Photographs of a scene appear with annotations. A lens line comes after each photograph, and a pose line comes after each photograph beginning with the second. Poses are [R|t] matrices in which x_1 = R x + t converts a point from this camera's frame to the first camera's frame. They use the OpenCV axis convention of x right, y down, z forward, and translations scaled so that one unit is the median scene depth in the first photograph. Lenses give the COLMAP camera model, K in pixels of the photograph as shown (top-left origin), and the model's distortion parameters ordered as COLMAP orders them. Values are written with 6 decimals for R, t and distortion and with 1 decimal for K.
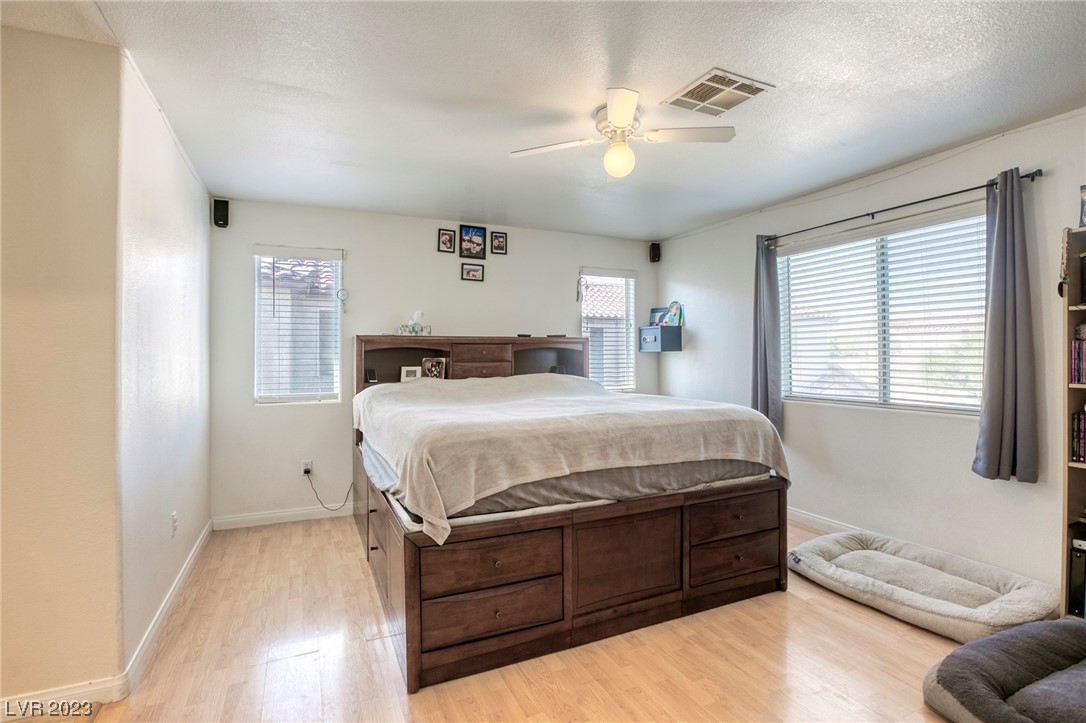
lens RADIAL K [[493.1, 0, 538.1], [0, 493.1, 359.4], [0, 0, 1]] dist [-0.054568, 0.019609]
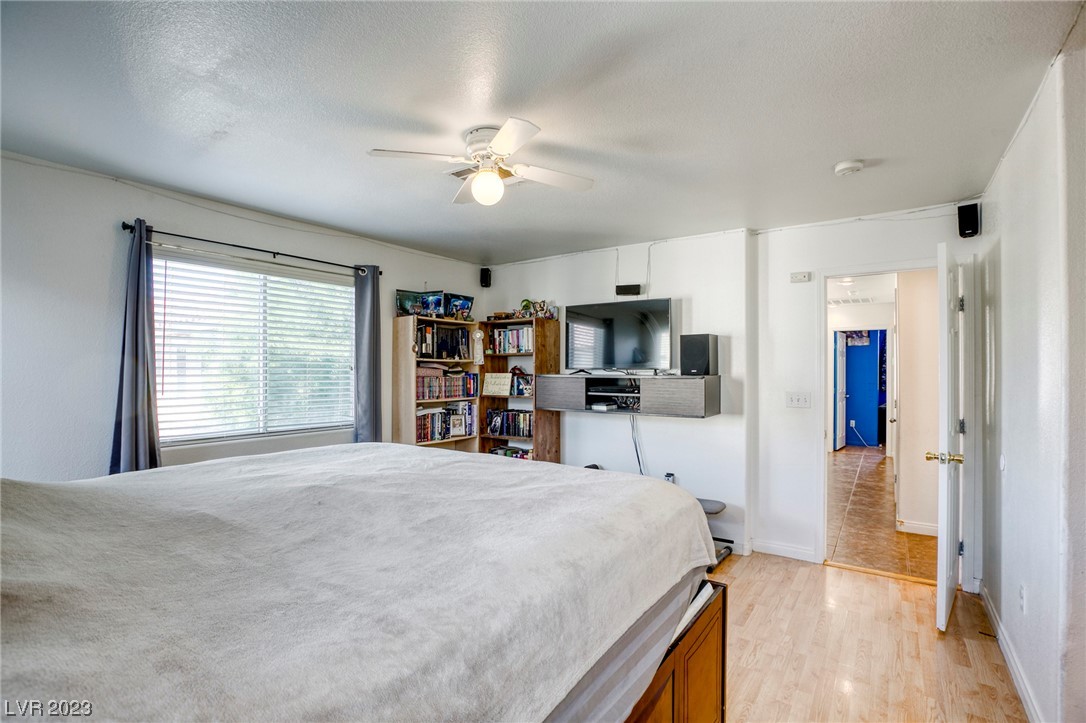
lens RADIAL K [[493.1, 0, 538.1], [0, 493.1, 359.4], [0, 0, 1]] dist [-0.054568, 0.019609]
pose [[-0.487339, 0.009958, 0.873156, -0.513988], [-0.000193, 0.999934, -0.011512, -0.057381], [-0.873213, -0.005779, -0.487305, 1.013228]]
